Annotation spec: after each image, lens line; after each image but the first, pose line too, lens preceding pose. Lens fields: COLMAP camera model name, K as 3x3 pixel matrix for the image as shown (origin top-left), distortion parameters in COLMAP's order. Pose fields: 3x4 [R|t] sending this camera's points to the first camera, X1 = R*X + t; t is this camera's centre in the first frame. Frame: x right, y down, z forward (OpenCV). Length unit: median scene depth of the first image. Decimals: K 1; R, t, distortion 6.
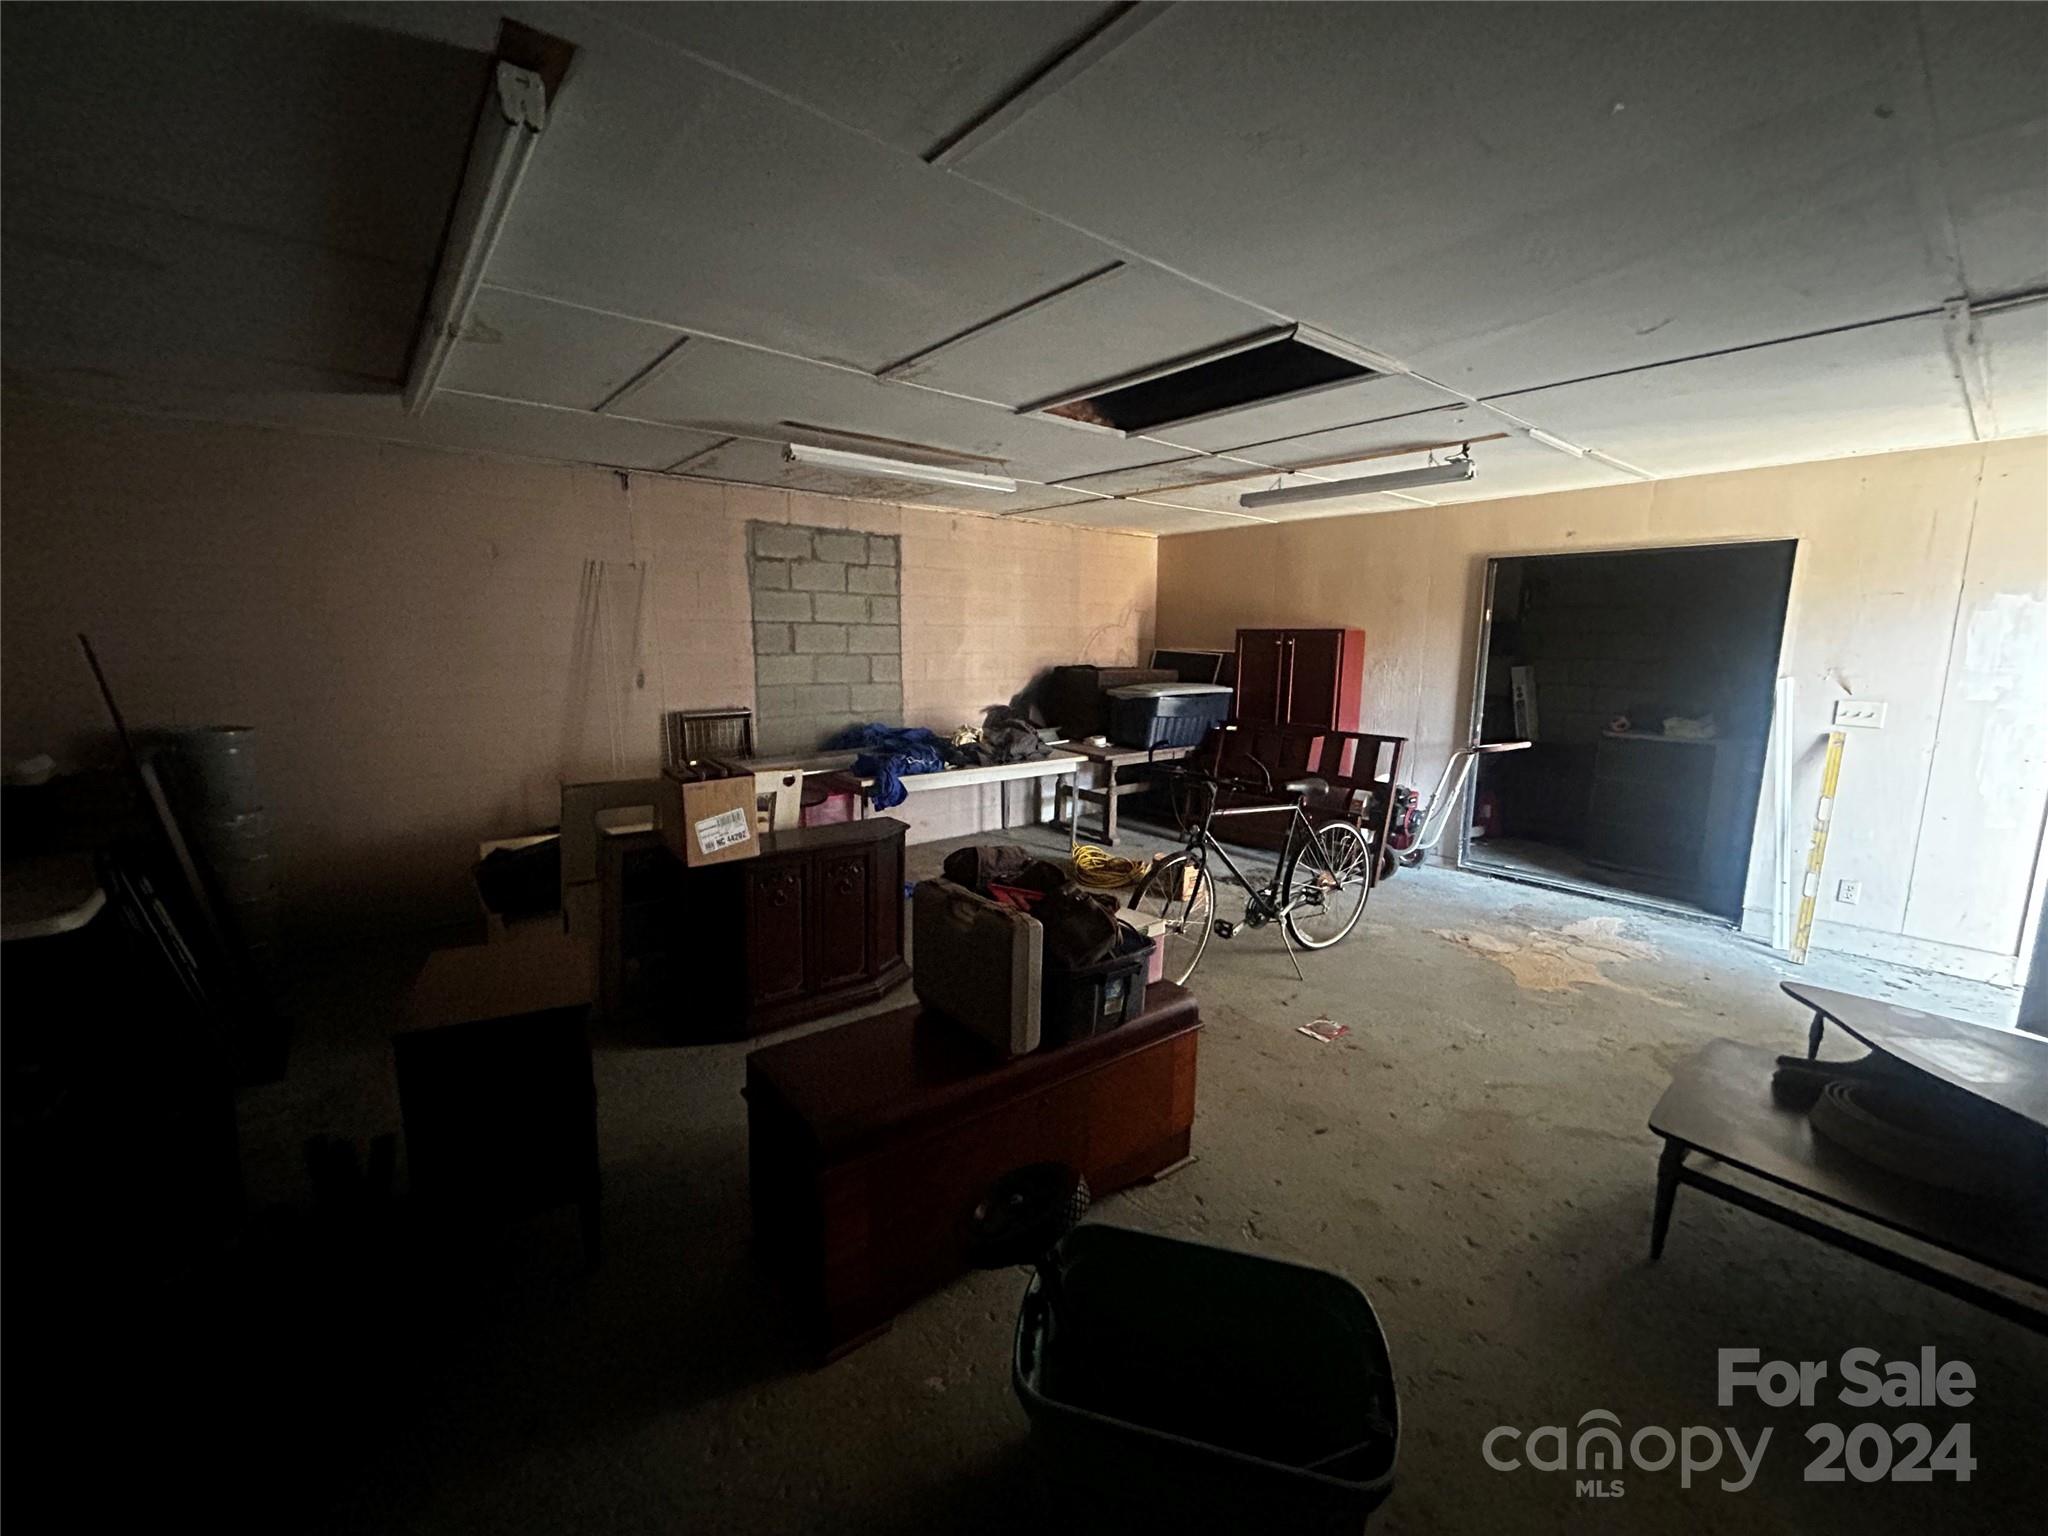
lens RADIAL K [[827.0, 0, 1029.5], [0, 827.0, 764.7], [0, 0, 1]] dist [-0.000475, 0.000905]
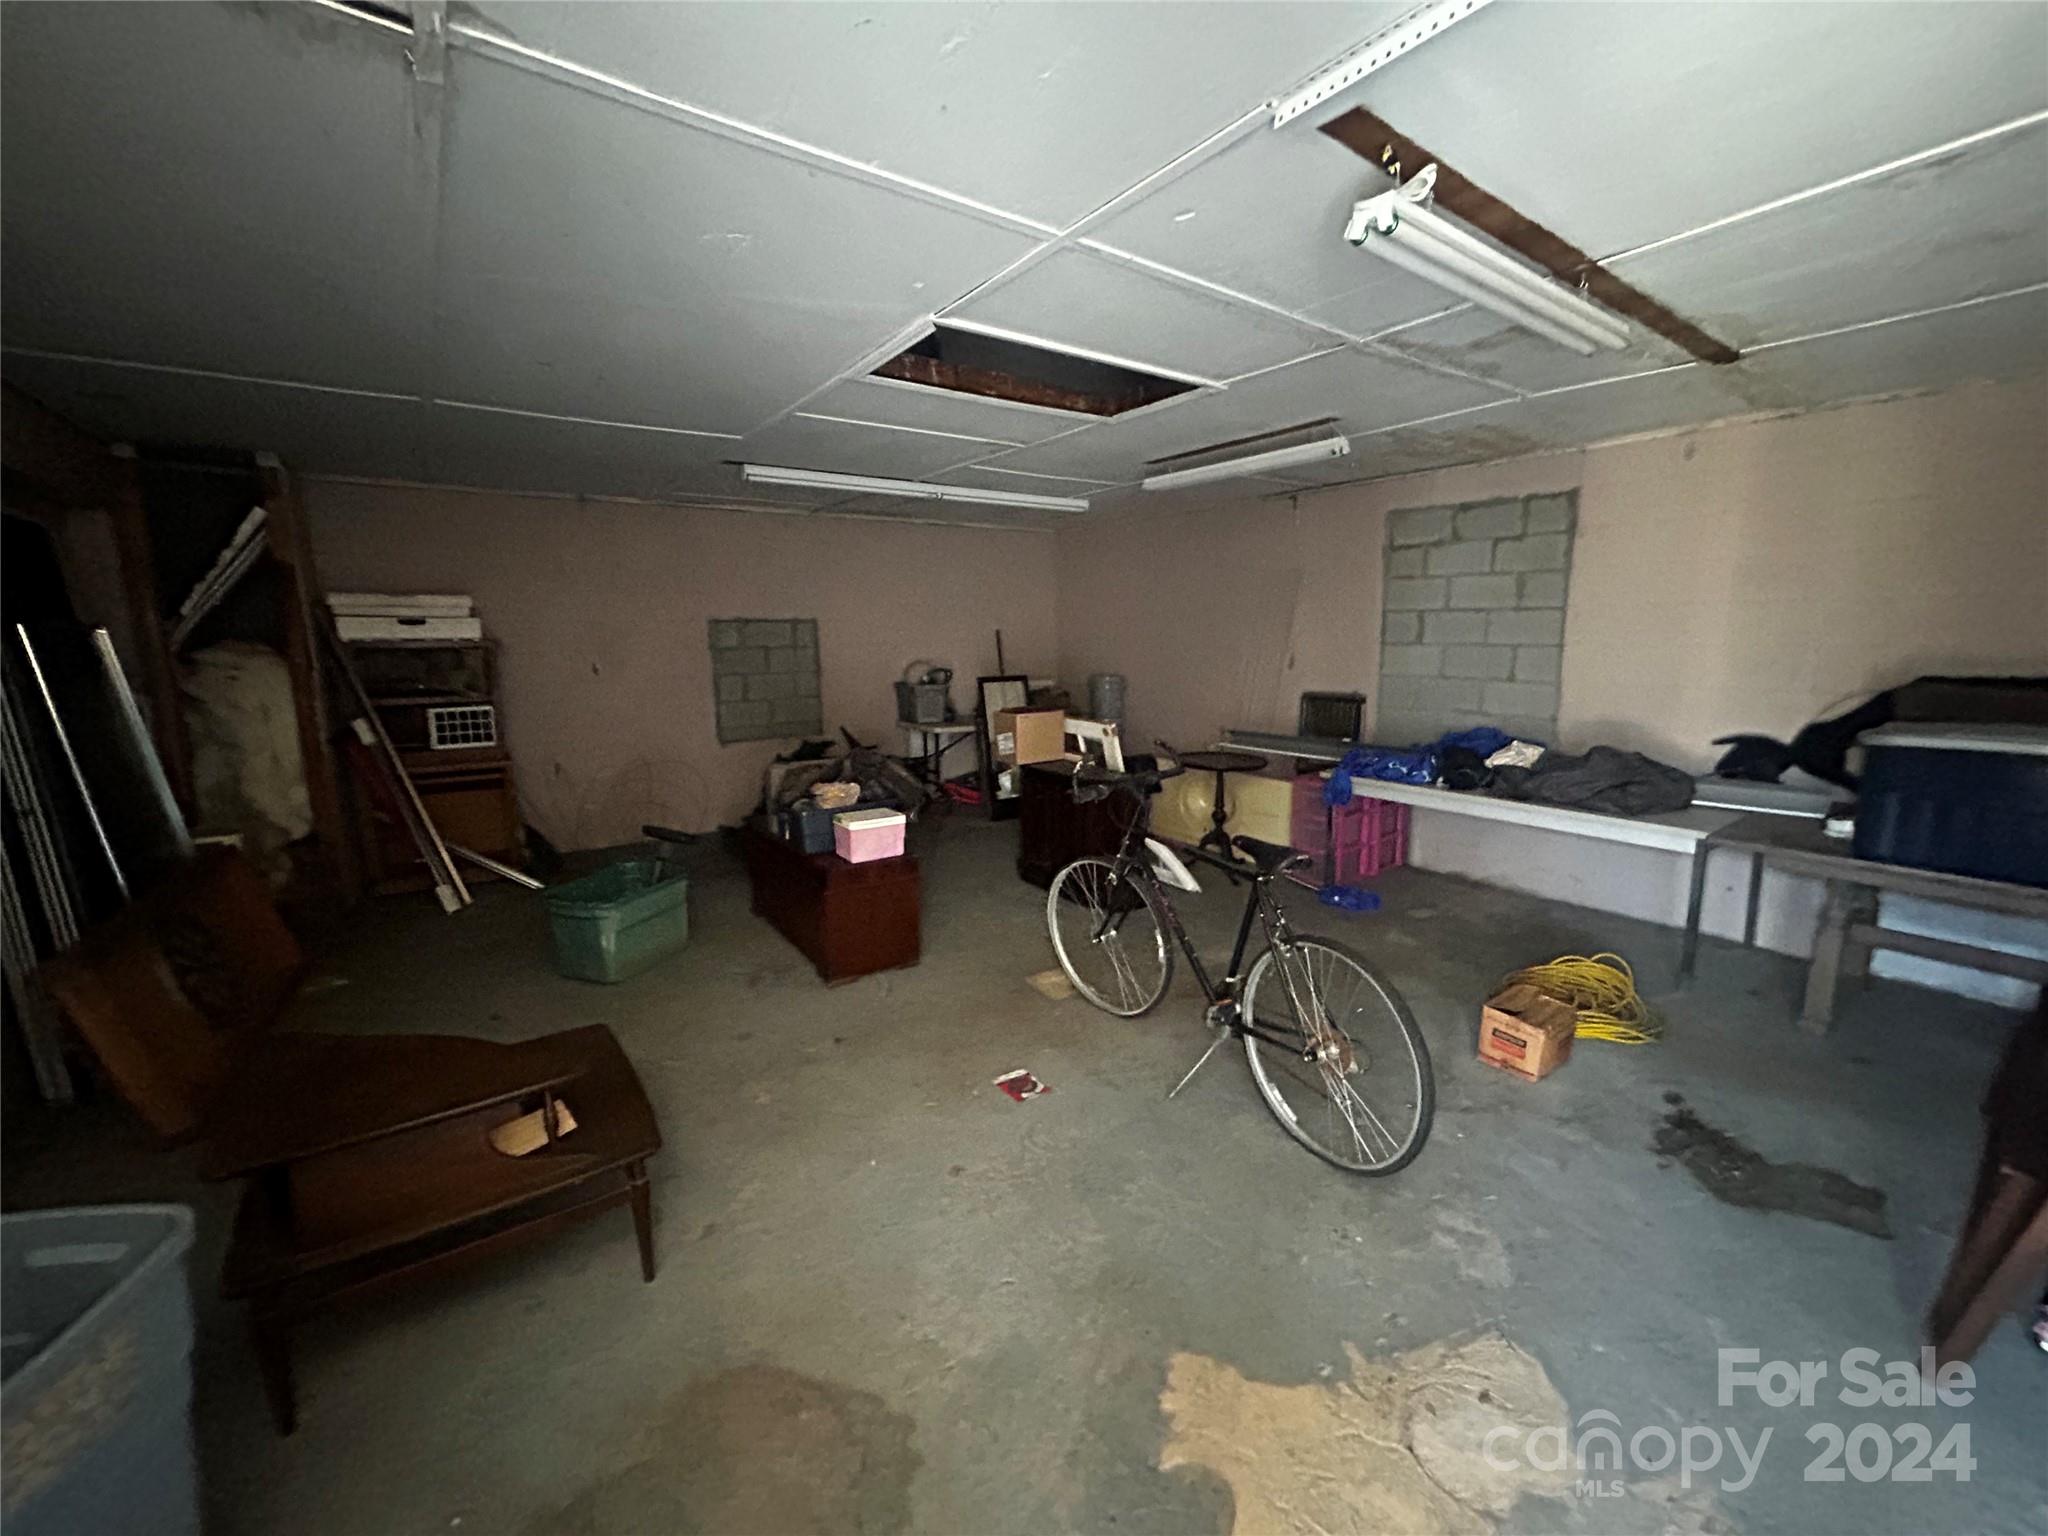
lens RADIAL K [[827.0, 0, 1033.5], [0, 827.0, 764.1], [0, 0, 1]] dist [-0.000475, 0.000905]
pose [[-0.064006, 0.150130, -0.986592, 0.691964], [-0.149773, 0.975977, 0.158231, -0.080395], [0.986647, 0.157892, -0.039983, 0.606271]]
